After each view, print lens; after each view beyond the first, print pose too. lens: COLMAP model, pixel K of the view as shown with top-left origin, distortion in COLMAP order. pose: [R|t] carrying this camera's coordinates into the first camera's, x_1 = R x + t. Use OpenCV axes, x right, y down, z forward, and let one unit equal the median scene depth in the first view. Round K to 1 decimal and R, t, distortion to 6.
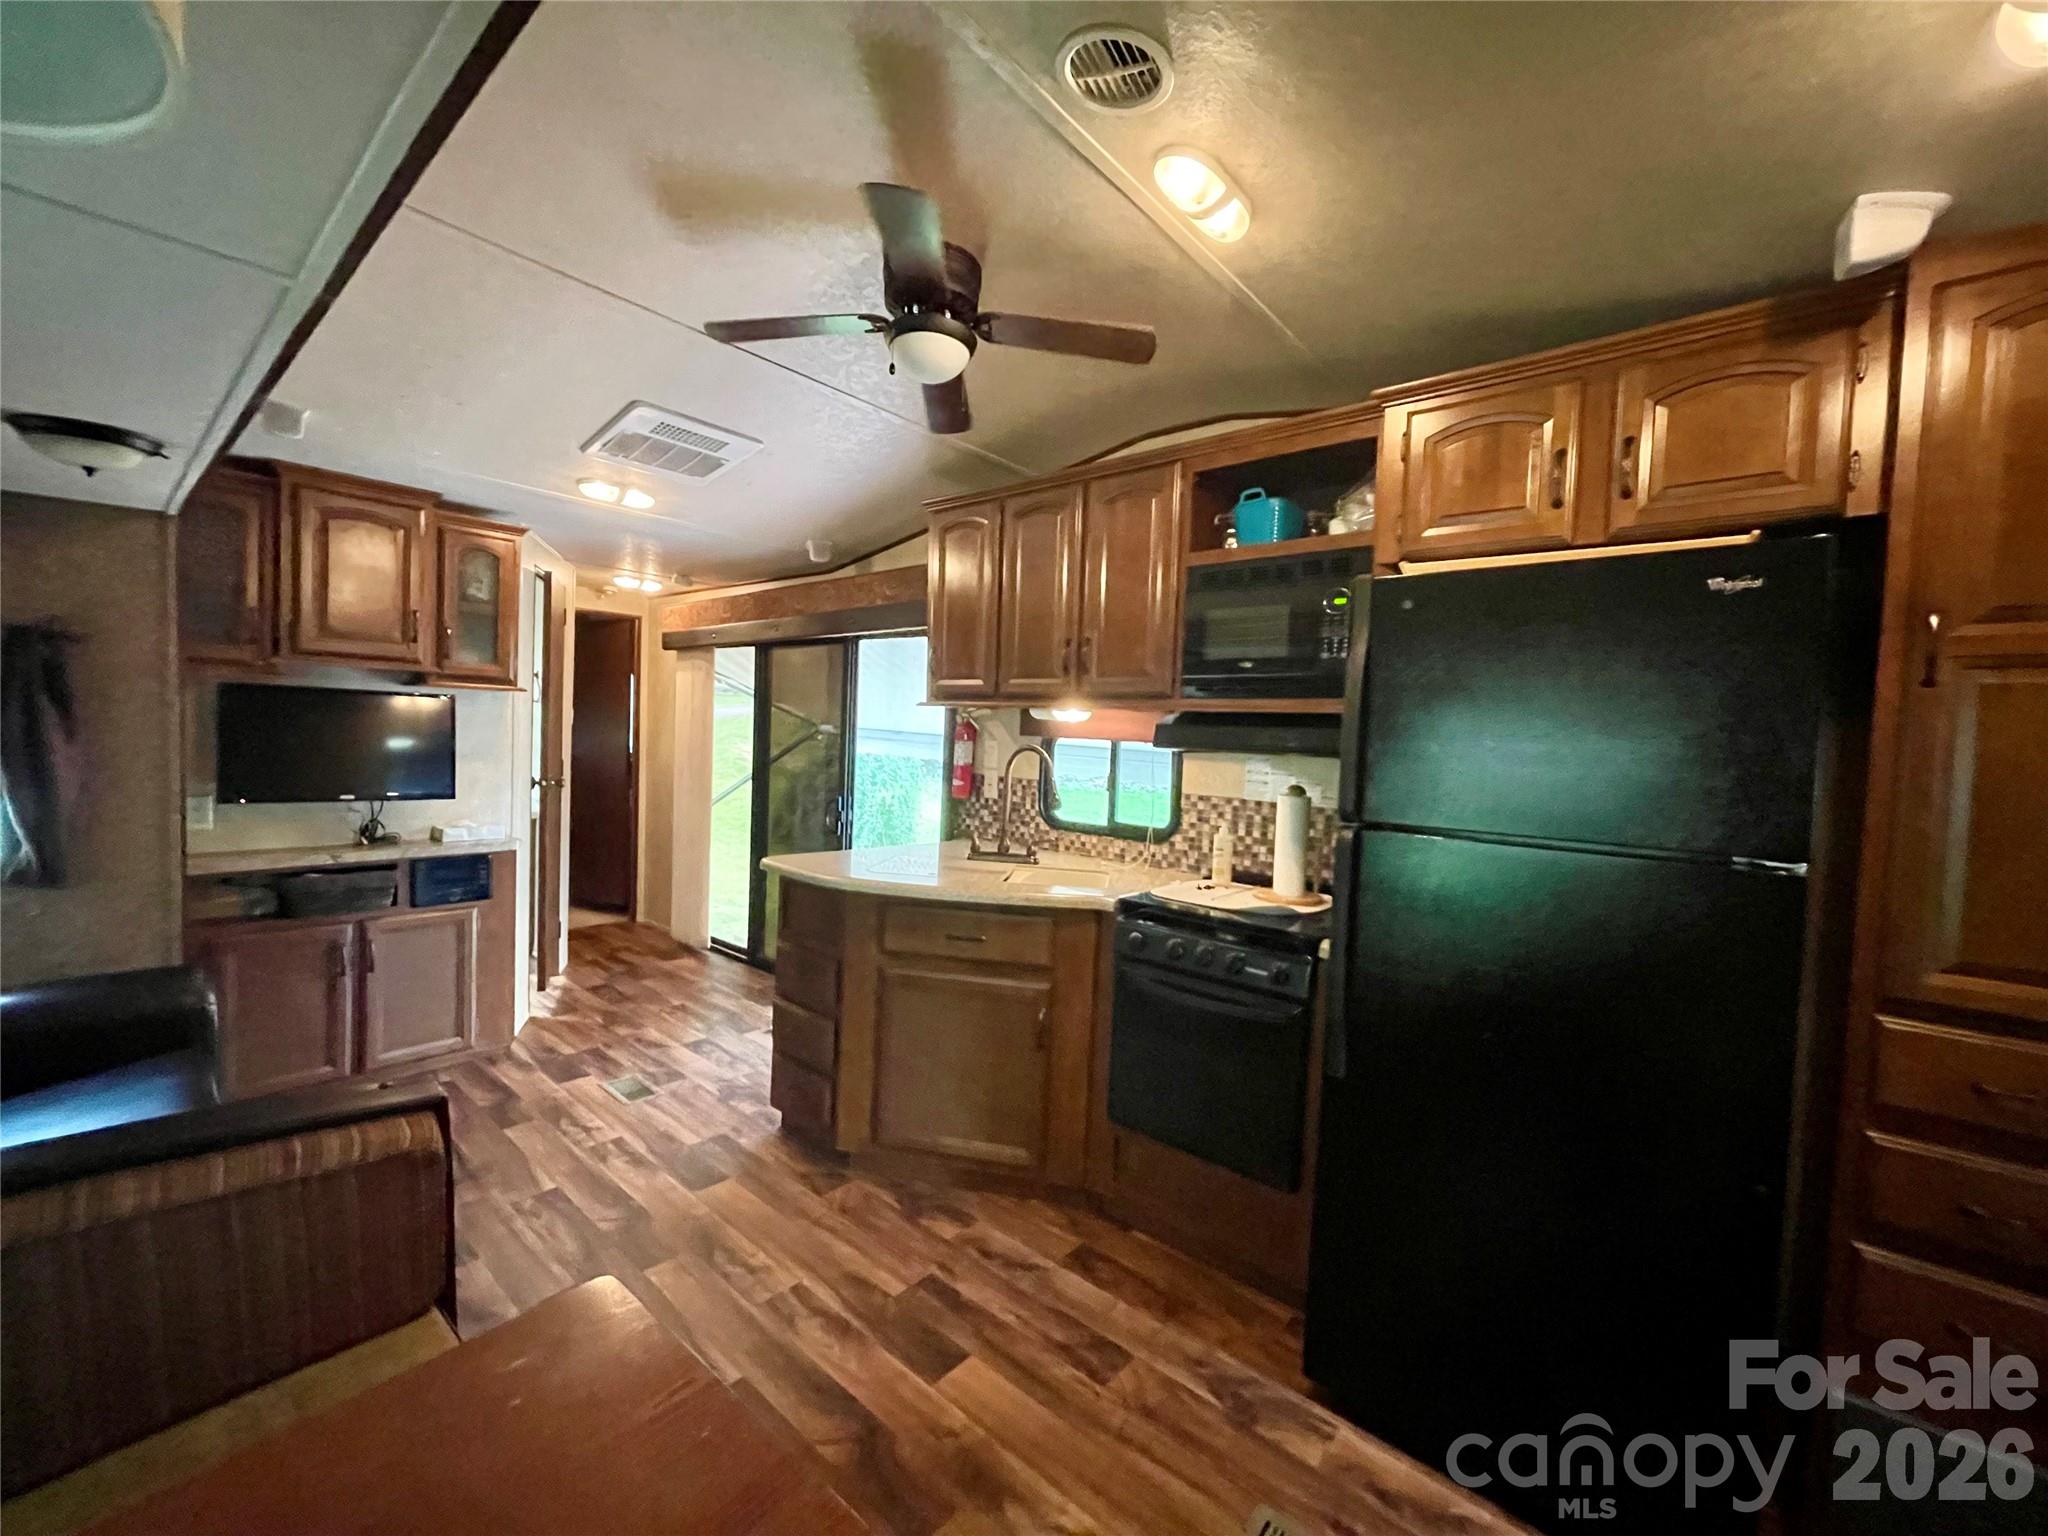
lens RADIAL K [[826.0, 0, 1030.4], [0, 826.0, 775.2], [0, 0, 1]] dist [0.000114, -0.000065]
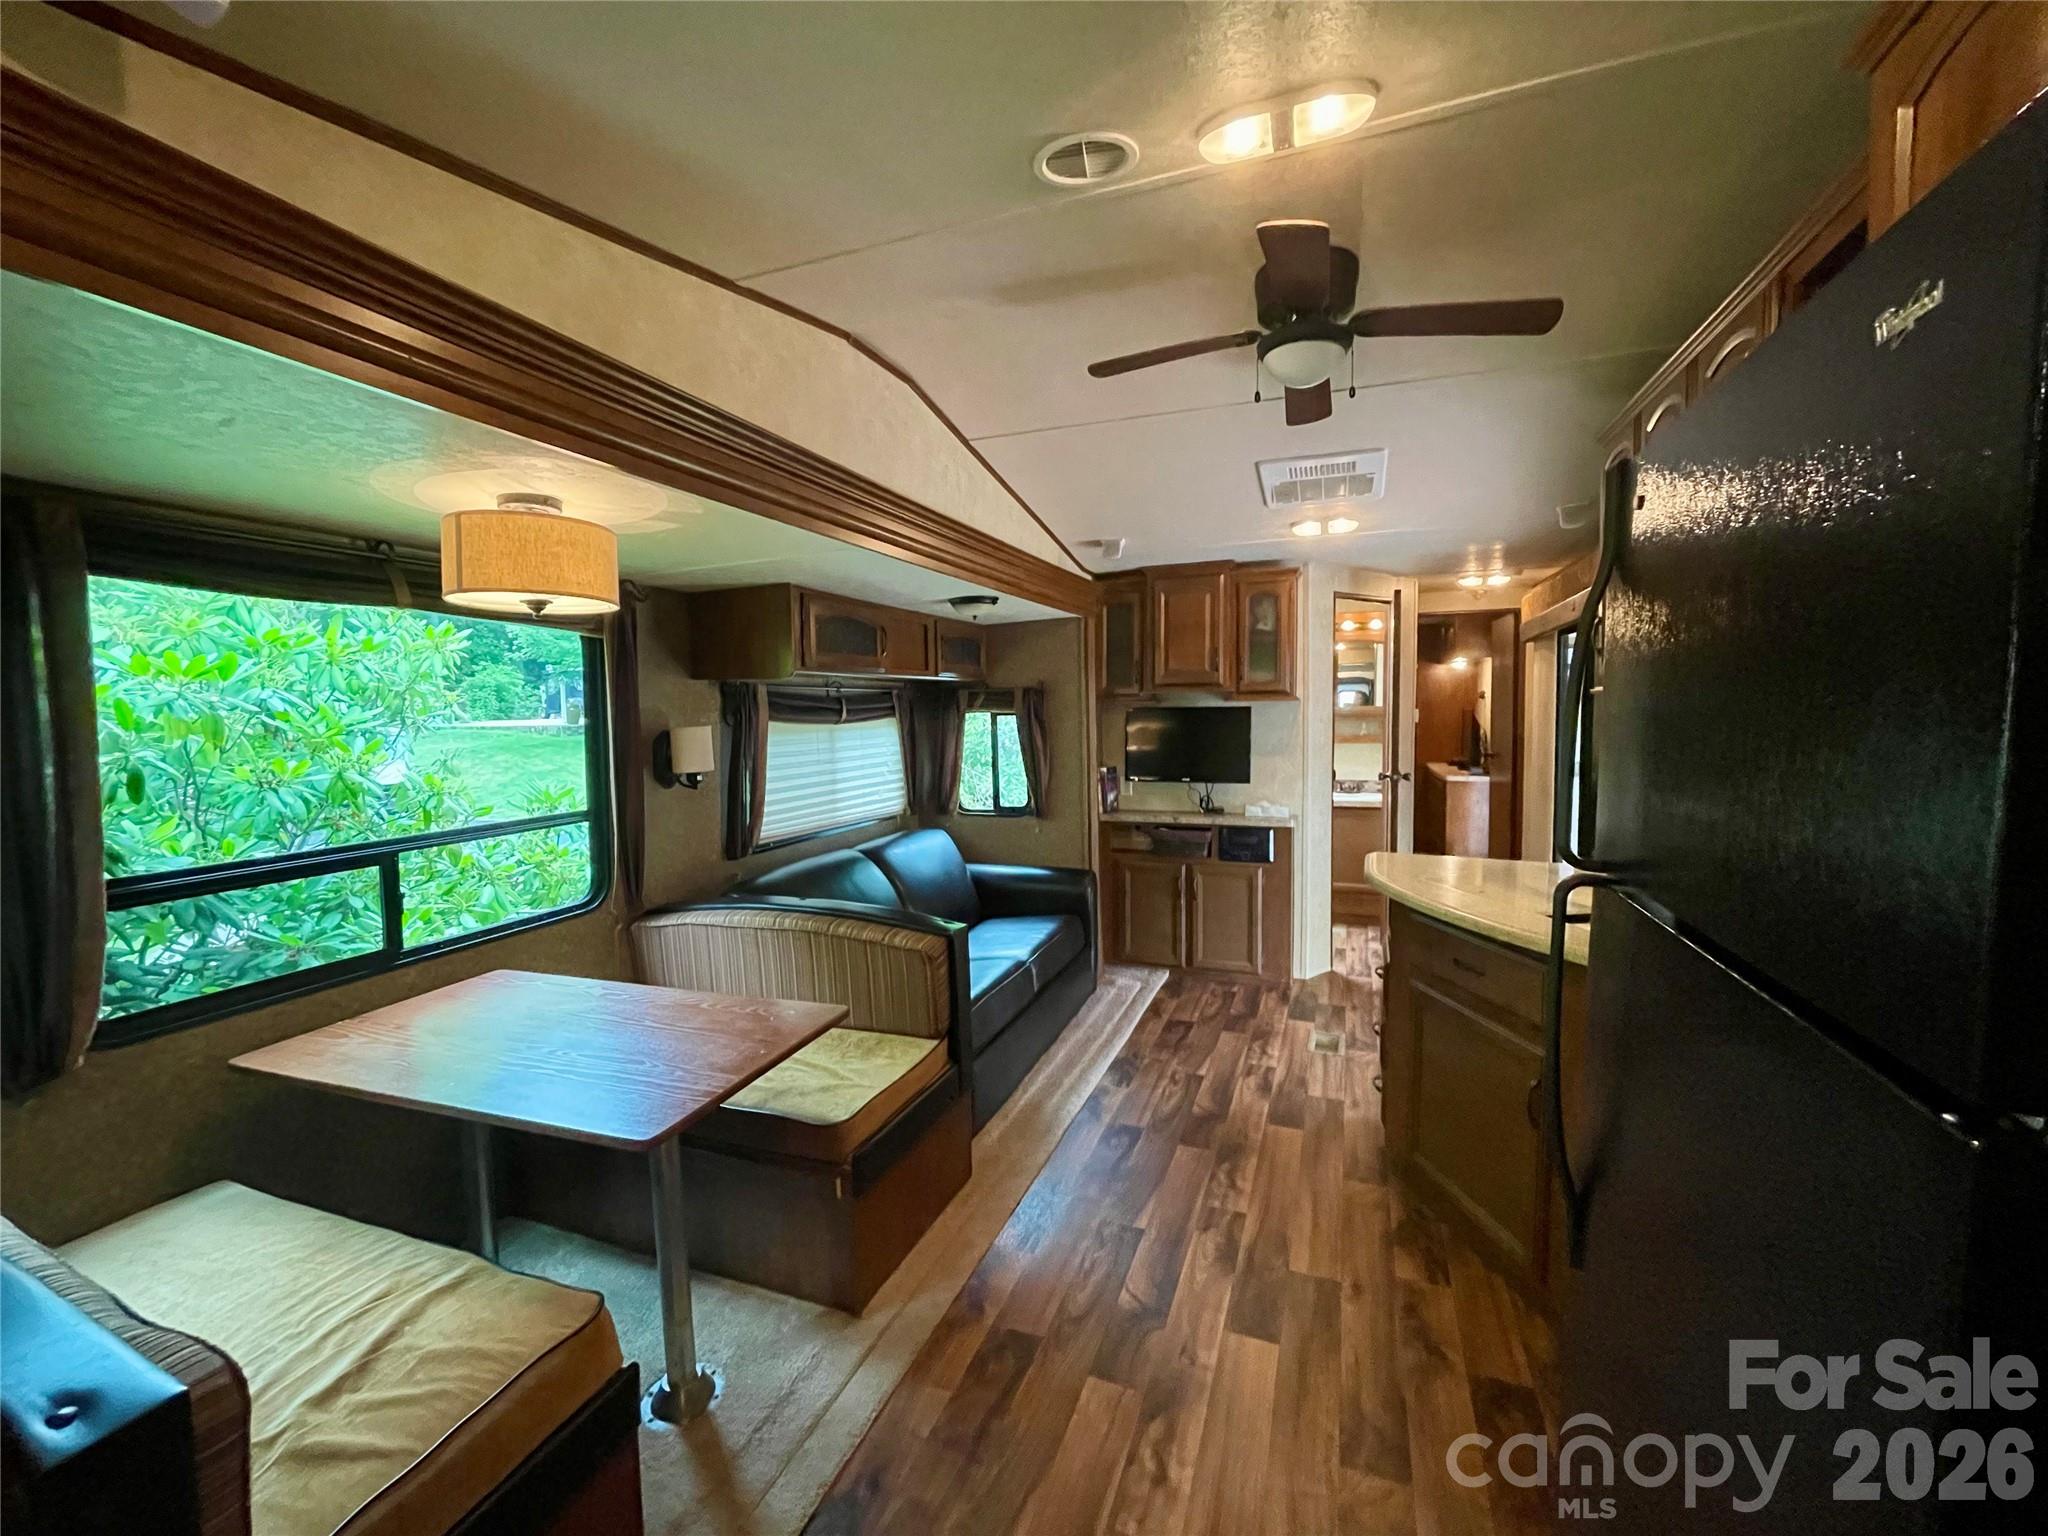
lens RADIAL K [[837.7, 0, 1024.0], [0, 837.7, 768.0], [0, 0, 1]] dist [-0.020990, -0.000004]
pose [[0.326132, 0.022874, -0.945048, 0.510949], [-0.027404, 0.999516, 0.014735, -0.007997], [0.944927, 0.021092, 0.326600, 0.237052]]
